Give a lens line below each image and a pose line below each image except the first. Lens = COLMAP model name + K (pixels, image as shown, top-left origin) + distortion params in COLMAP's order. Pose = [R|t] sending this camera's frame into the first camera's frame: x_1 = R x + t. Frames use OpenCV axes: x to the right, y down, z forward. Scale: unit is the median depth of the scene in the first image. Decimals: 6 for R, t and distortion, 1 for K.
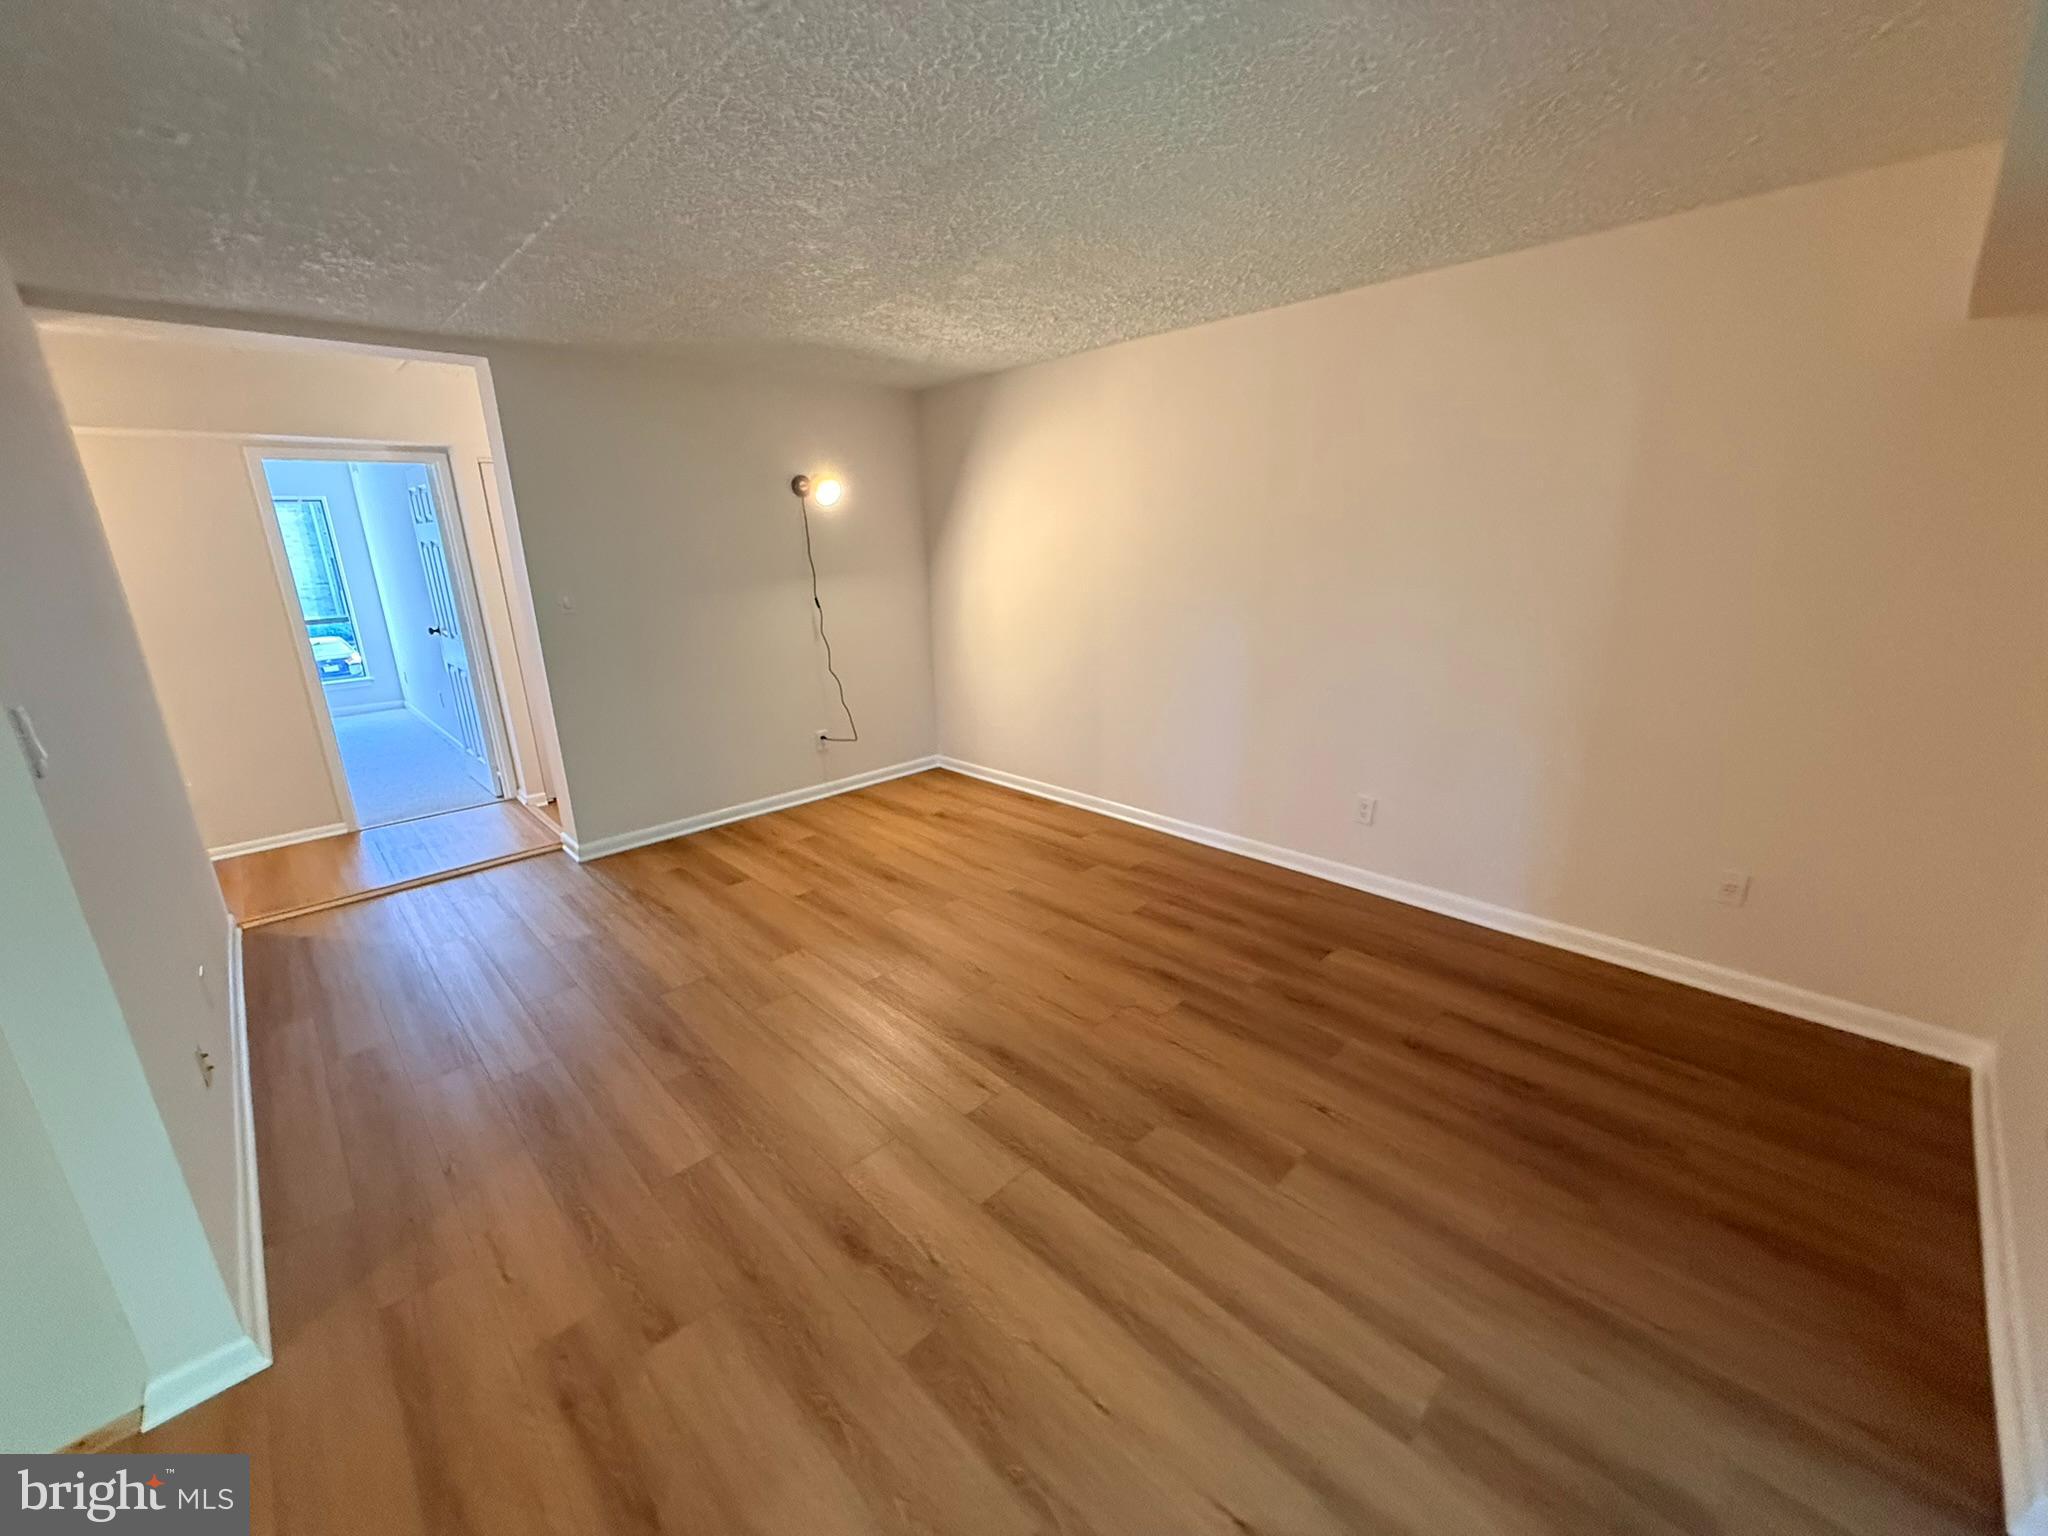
lens RADIAL K [[819.4, 0, 1026.5], [0, 819.4, 767.8], [0, 0, 1]] dist [0.000666, 0.000035]
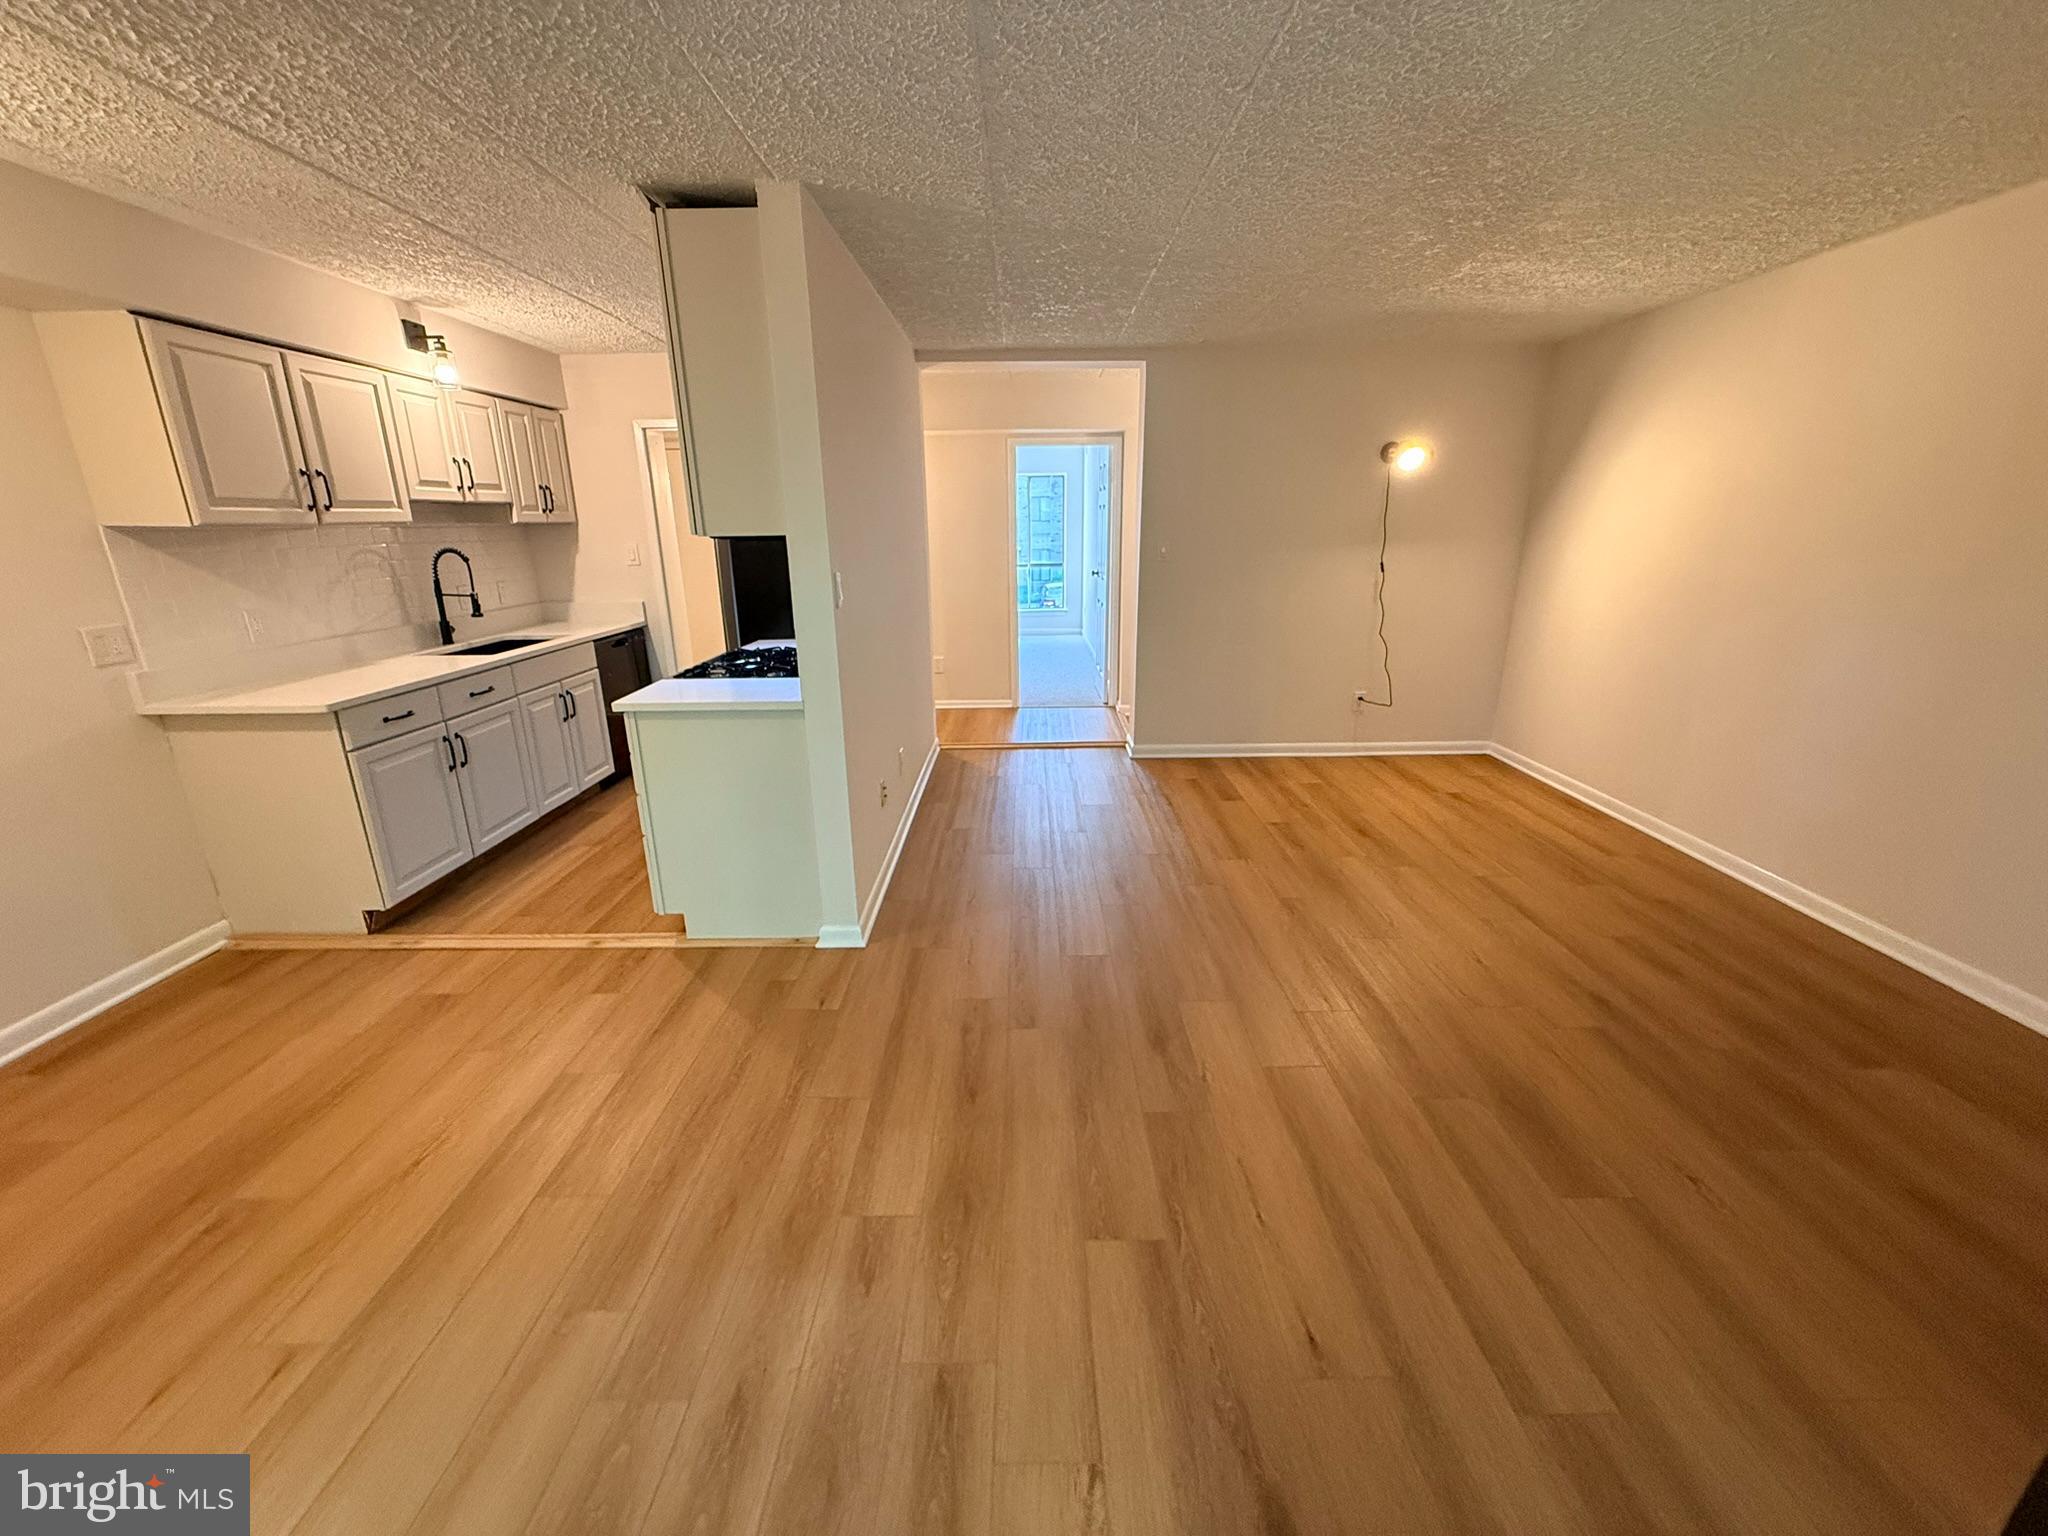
lens RADIAL K [[819.4, 0, 1026.5], [0, 819.4, 767.8], [0, 0, 1]] dist [0.000666, 0.000035]
pose [[0.721570, 0.219042, -0.656778, 0.189434], [-0.200114, 0.974127, 0.105025, 0.031023], [0.662790, 0.055647, 0.746735, -0.062119]]
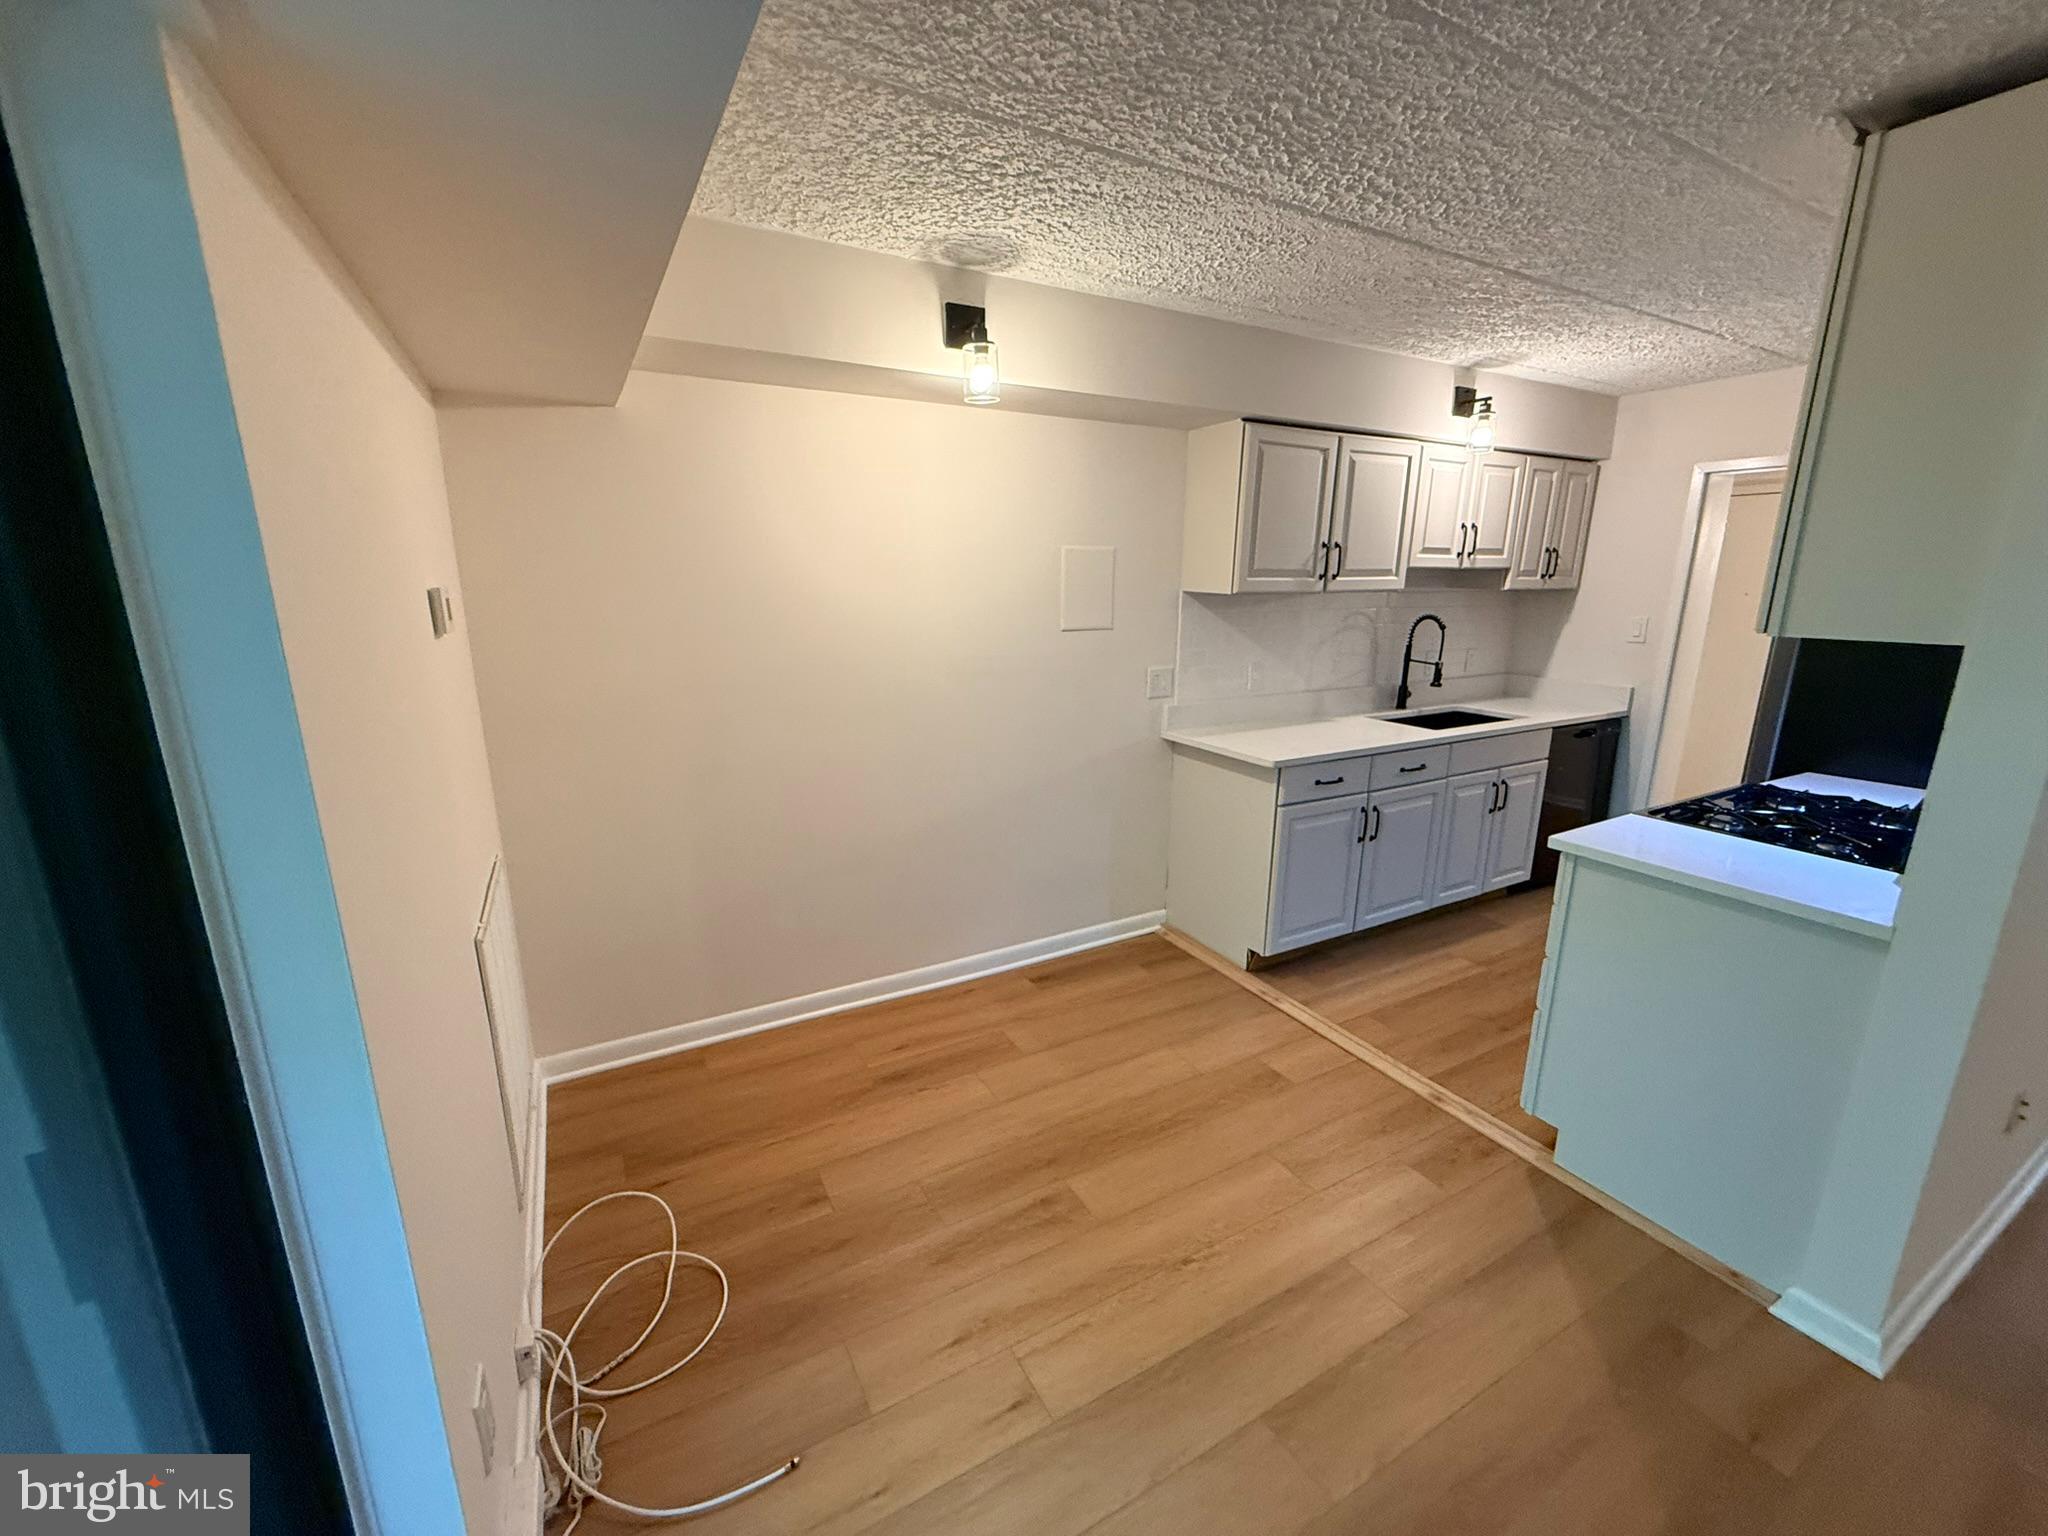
lens RADIAL K [[819.4, 0, 1026.5], [0, 819.4, 767.8], [0, 0, 1]] dist [0.000666, 0.000035]
pose [[-0.254500, 0.249416, -0.934356, 0.042252], [-0.264095, 0.911520, 0.315254, 0.001508], [0.930314, 0.326991, -0.166112, -0.022302]]
